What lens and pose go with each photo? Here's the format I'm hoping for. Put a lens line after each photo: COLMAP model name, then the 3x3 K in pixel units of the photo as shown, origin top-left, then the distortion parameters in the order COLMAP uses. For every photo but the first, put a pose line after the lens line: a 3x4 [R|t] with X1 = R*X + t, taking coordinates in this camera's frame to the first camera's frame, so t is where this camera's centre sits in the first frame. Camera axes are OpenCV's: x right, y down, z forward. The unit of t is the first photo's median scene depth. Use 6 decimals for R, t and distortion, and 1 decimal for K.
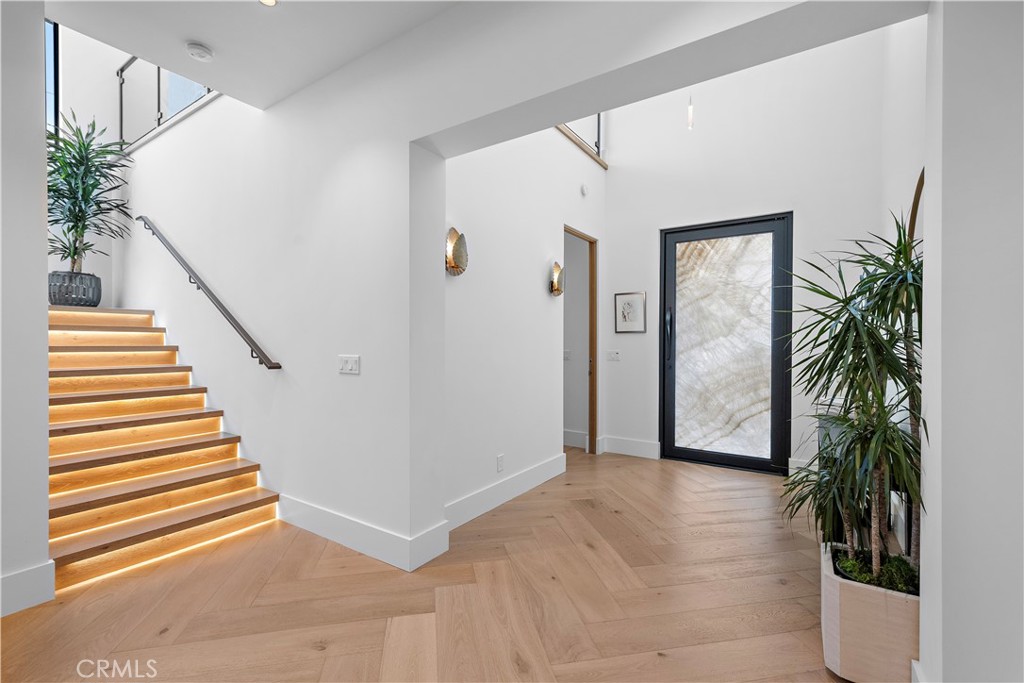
lens RADIAL K [[462.0, 0, 510.9], [0, 462.0, 343.0], [0, 0, 1]] dist [0.000433, 0.000036]
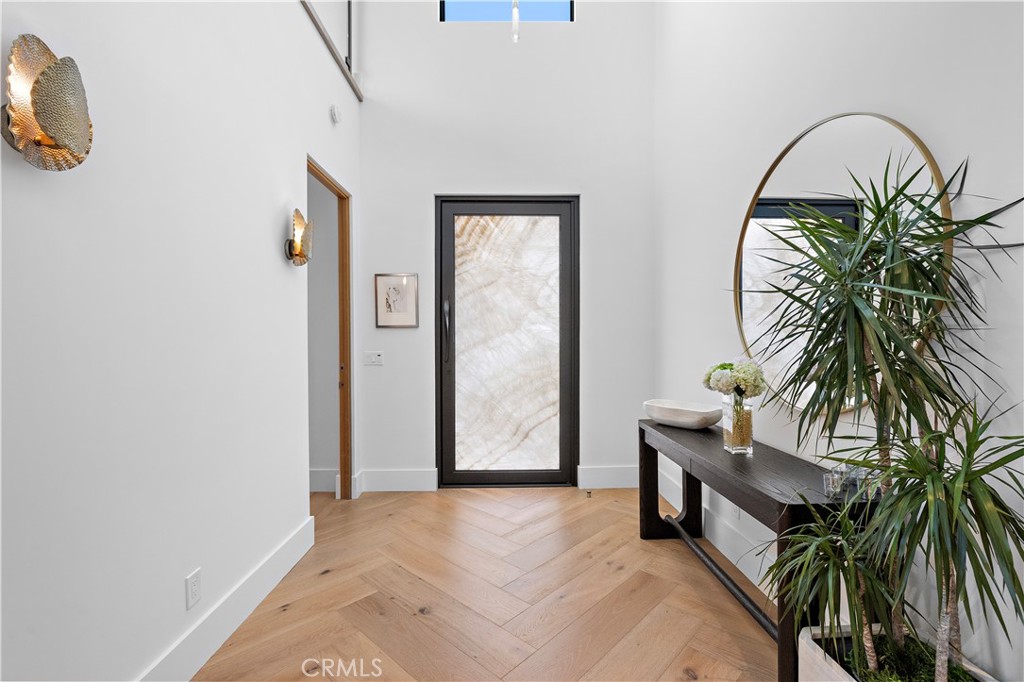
lens RADIAL K [[452.9, 0, 512.4], [0, 452.9, 341.8], [0, 0, 1]] dist [-0.001998, 0.002707]
pose [[0.812042, -0.010974, 0.583496, -0.019793], [0.008302, 0.999939, 0.007252, -0.002948], [-0.583540, -0.001045, 0.812084, 0.323122]]
